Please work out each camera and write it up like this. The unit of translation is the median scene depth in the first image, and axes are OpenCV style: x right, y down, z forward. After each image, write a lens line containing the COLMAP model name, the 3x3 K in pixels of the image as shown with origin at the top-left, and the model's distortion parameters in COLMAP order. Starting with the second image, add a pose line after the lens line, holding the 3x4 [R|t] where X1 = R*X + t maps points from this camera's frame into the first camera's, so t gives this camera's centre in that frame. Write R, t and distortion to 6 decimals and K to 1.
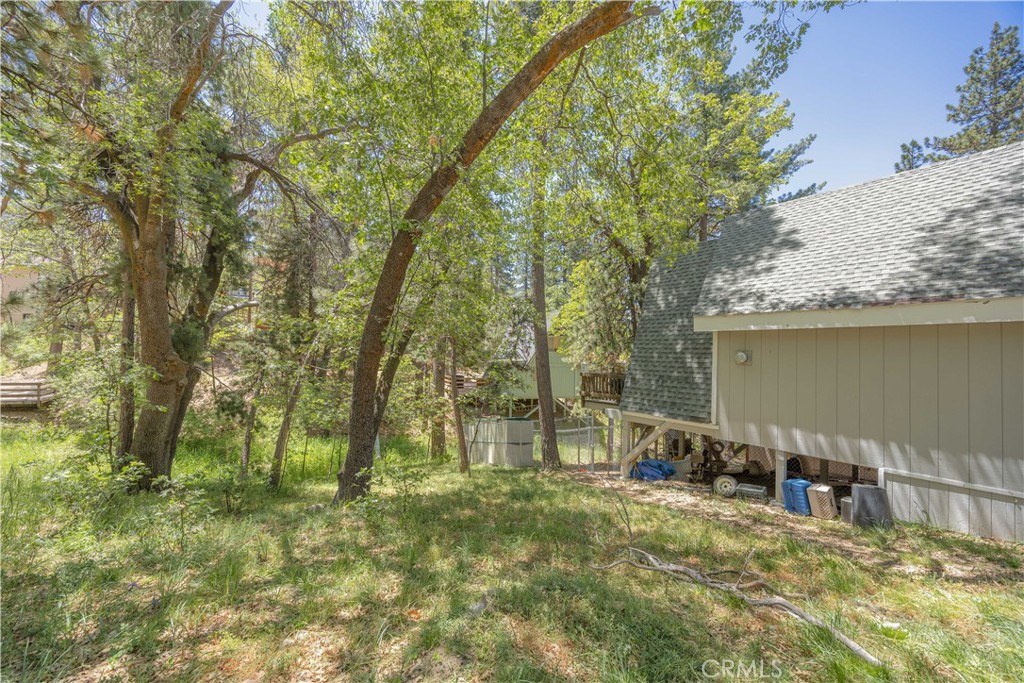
lens RADIAL K [[414.4, 0, 517.4], [0, 414.4, 340.9], [0, 0, 1]] dist [-0.003685, 0.000200]
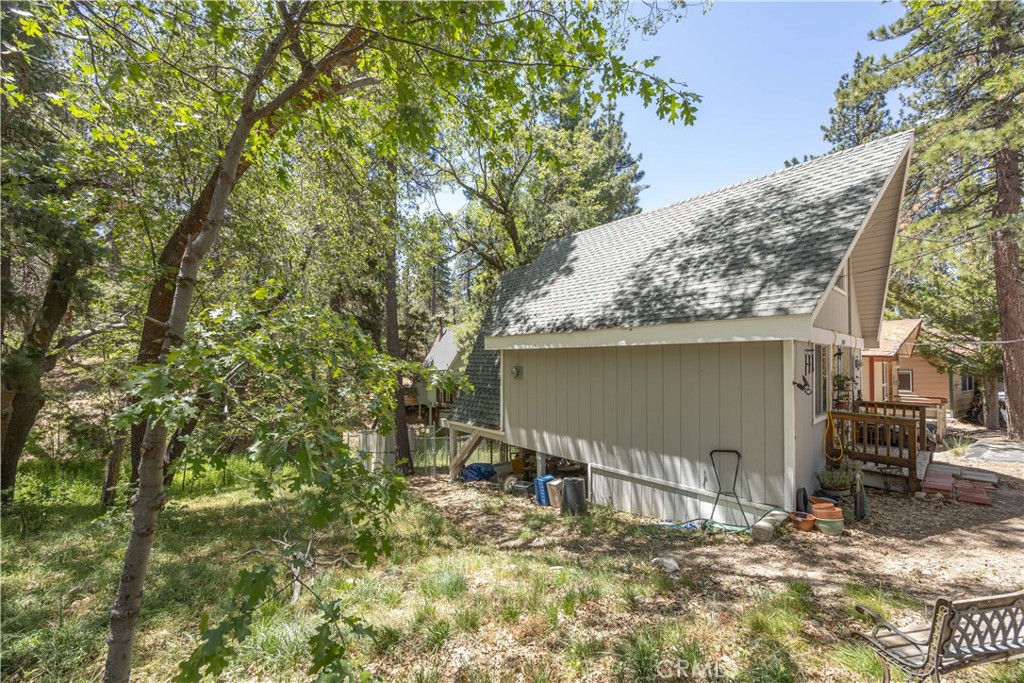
lens RADIAL K [[414.4, 0, 520.2], [0, 414.4, 355.3], [0, 0, 1]] dist [-0.003685, 0.000200]
pose [[0.995430, -0.029622, 0.090787, 0.463230], [0.027271, 0.999263, 0.027023, -0.040027], [-0.091520, -0.024424, 0.995504, -0.154328]]
